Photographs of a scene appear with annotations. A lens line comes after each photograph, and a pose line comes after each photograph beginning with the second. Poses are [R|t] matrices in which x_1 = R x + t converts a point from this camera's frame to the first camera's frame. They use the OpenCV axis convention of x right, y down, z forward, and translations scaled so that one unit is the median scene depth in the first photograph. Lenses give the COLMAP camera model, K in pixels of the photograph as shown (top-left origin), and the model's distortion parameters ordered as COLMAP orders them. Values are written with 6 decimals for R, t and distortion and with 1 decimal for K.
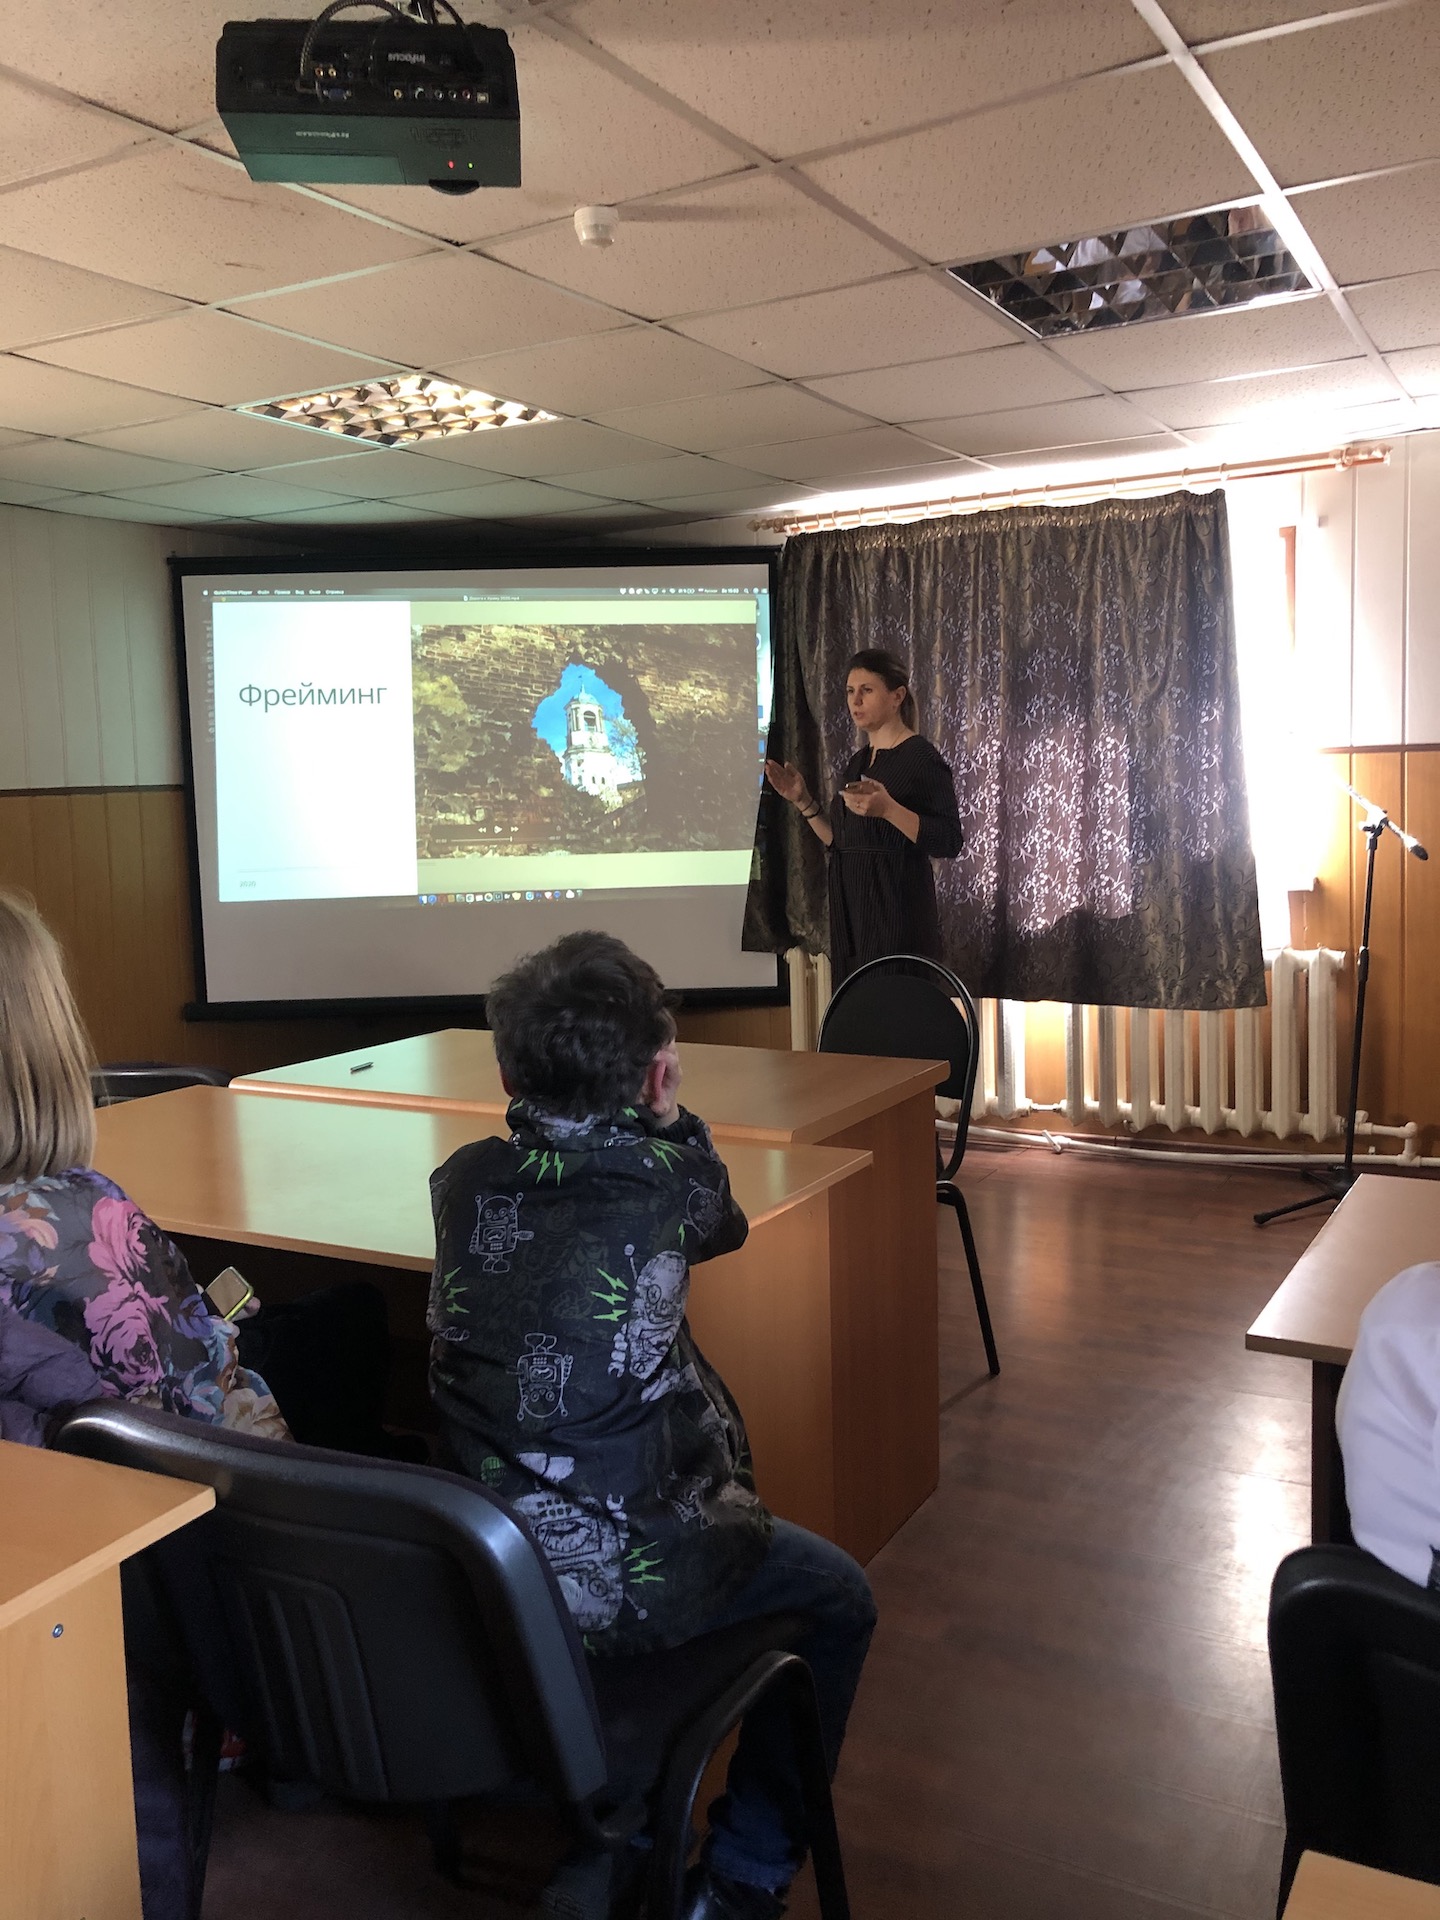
lens RADIAL K [[1620.7, 0, 715.9], [0, 1620.7, 955.4], [0, 0, 1]] dist [0.034447, -0.018704]
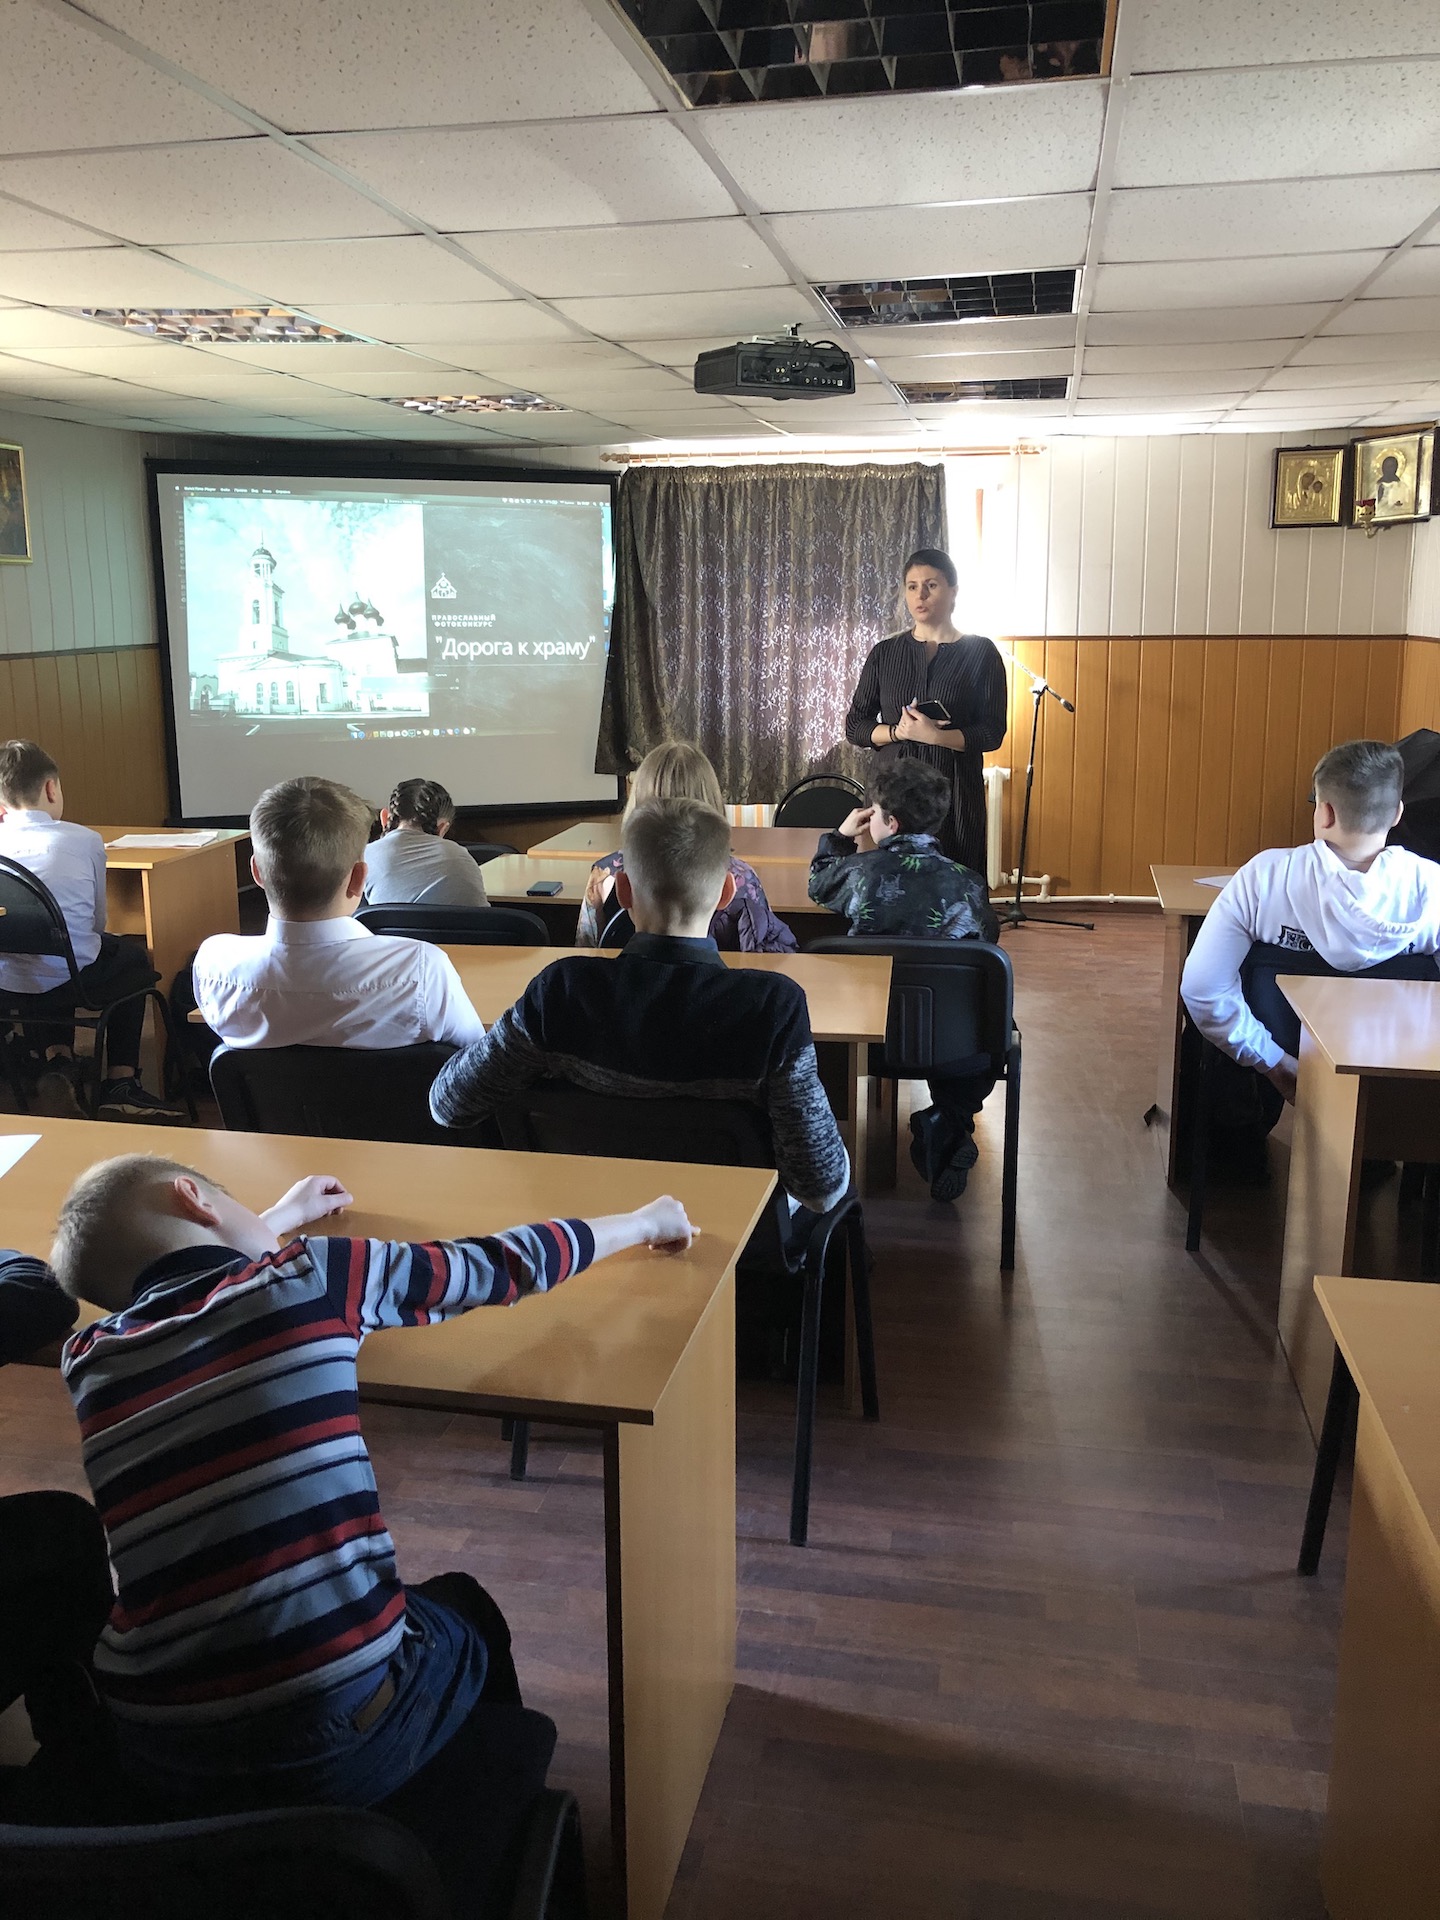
lens RADIAL K [[1620.7, 0, 722.0], [0, 1620.7, 961.9], [0, 0, 1]] dist [0.034447, -0.018704]
pose [[0.940574, -0.052209, 0.335551, -0.385155], [0.013539, 0.993091, 0.116567, -0.003381], [-0.339319, -0.105097, 0.934782, -0.369283]]
